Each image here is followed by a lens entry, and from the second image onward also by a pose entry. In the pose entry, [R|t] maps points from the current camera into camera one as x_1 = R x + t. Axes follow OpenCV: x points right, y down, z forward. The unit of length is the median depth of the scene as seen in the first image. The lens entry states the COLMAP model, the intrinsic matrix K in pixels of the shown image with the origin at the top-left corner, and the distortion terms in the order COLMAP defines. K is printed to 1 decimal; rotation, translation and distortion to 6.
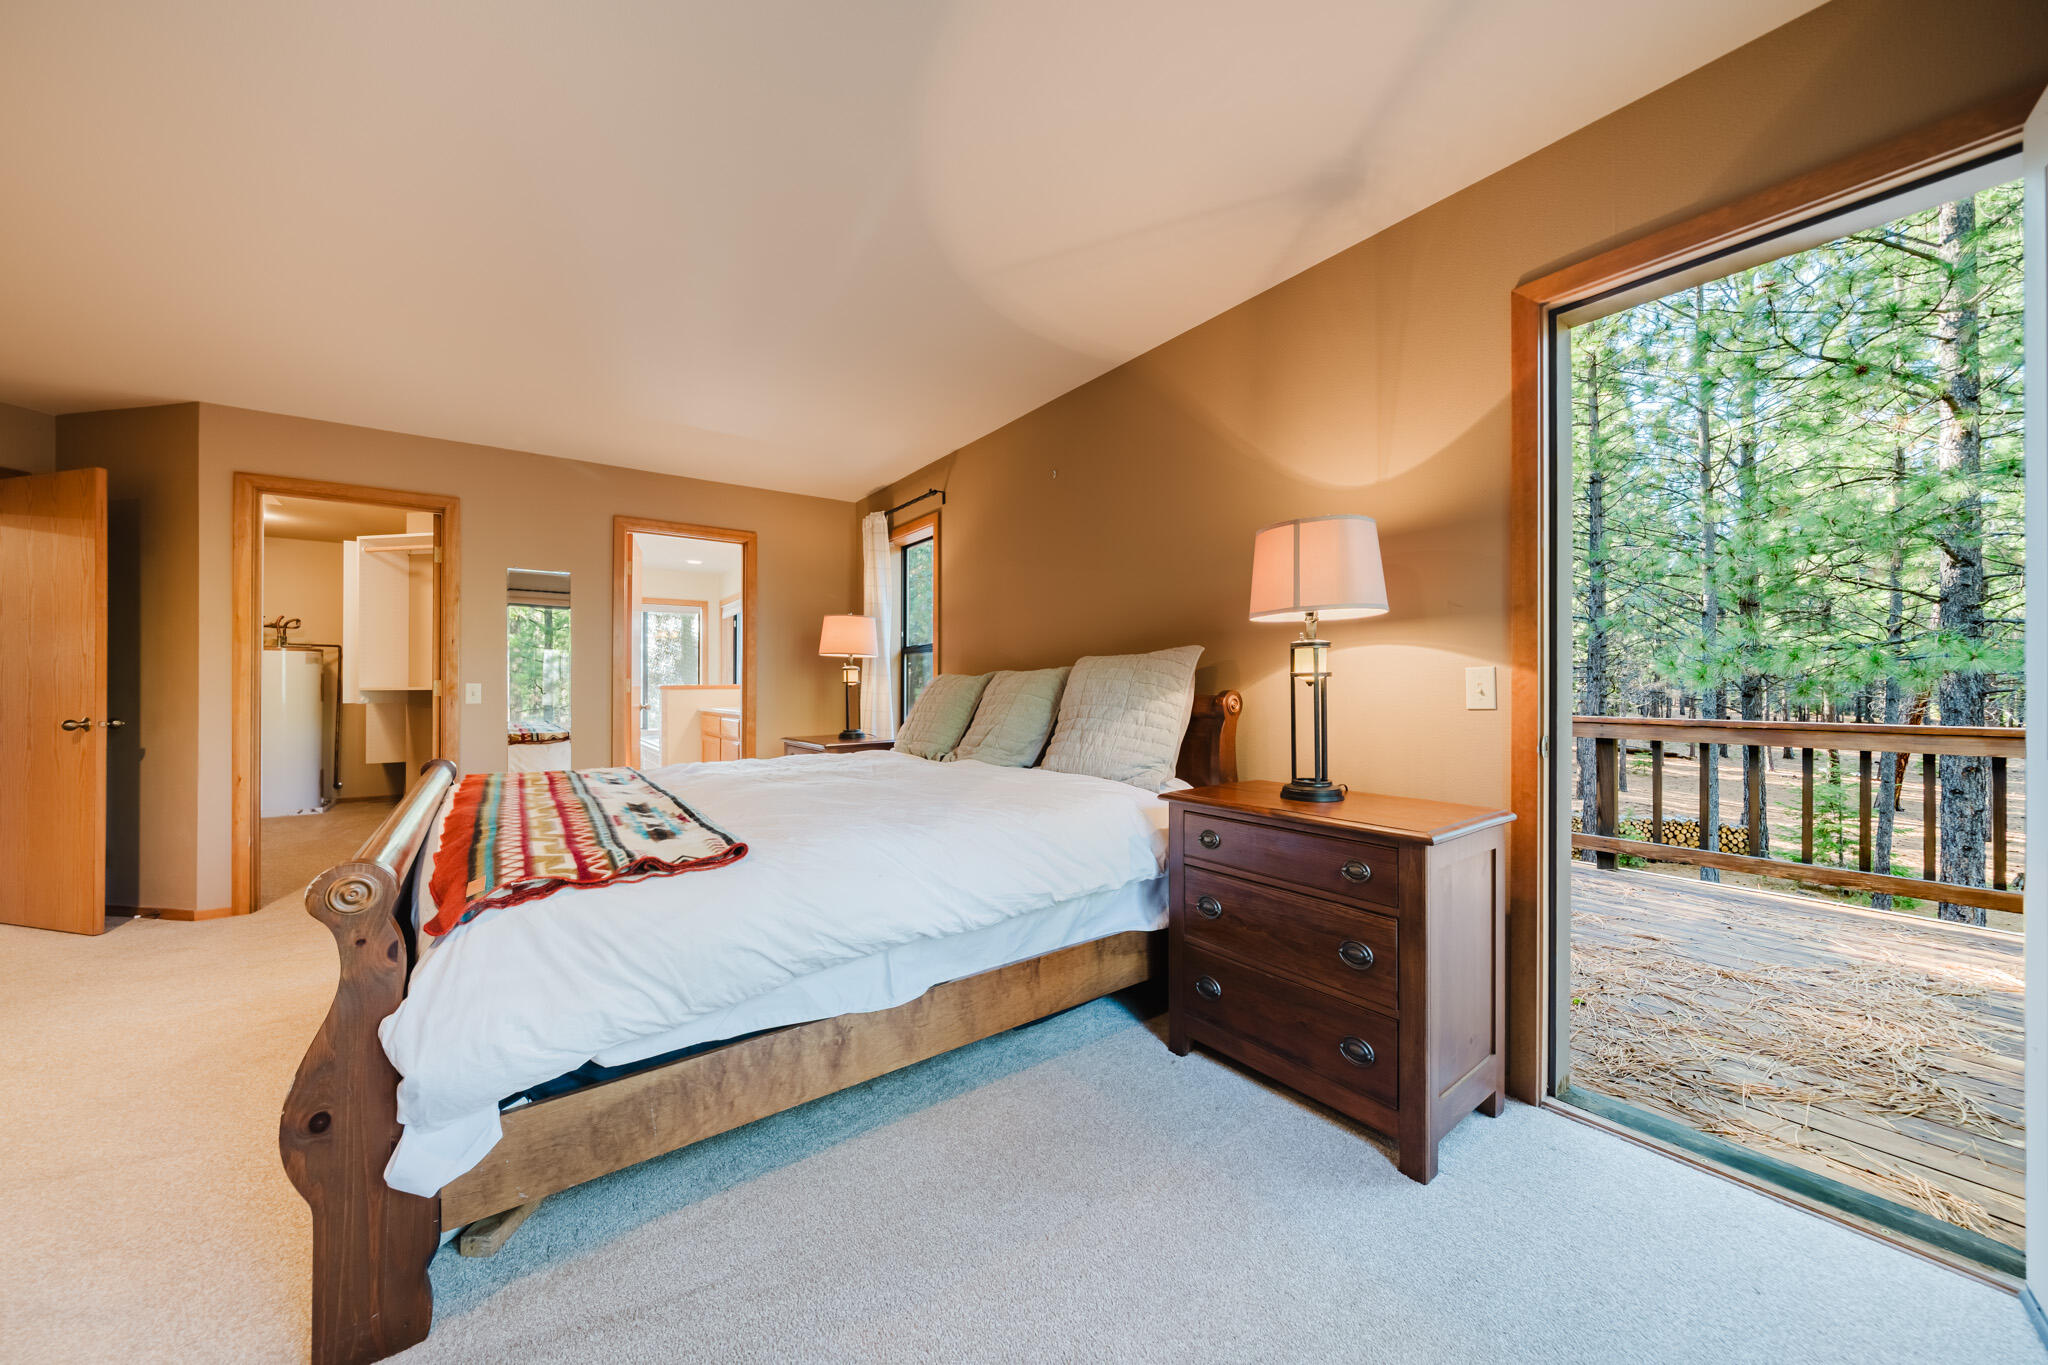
lens RADIAL K [[710.7, 0, 1002.7], [0, 710.7, 694.6], [0, 0, 1]] dist [-0.005861, 0.000107]
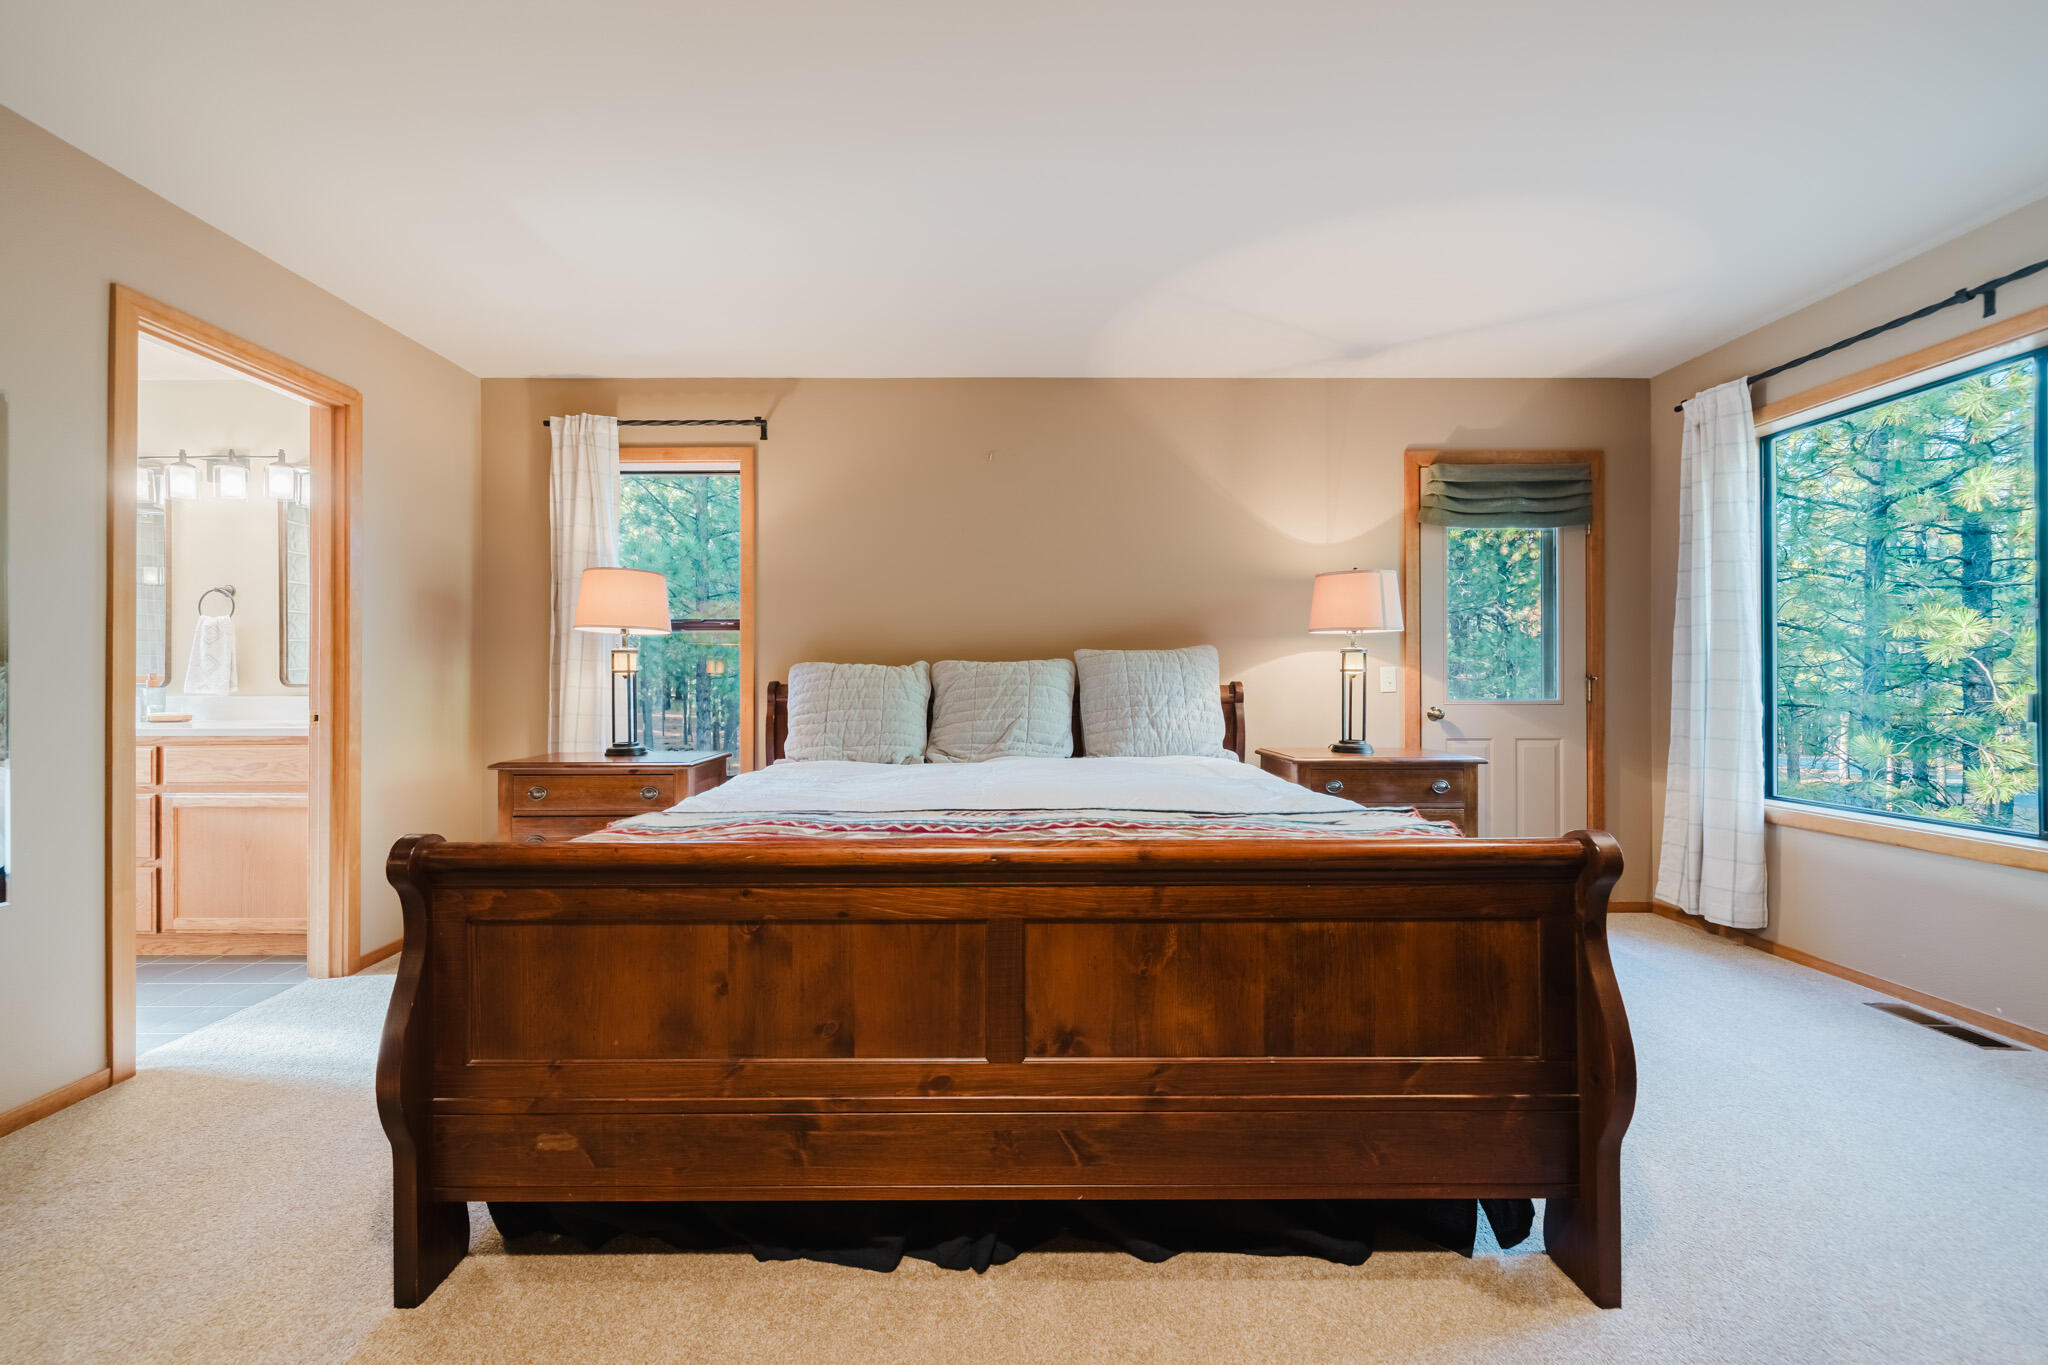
lens RADIAL K [[811.3, 0, 1010.0], [0, 811.3, 712.3], [0, 0, 1]] dist [0.000153, 0.000309]
pose [[0.582612, -0.036109, 0.811948, -0.741080], [0.008244, 0.999224, 0.038522, -0.005146], [-0.812708, -0.015750, 0.582458, 0.300932]]
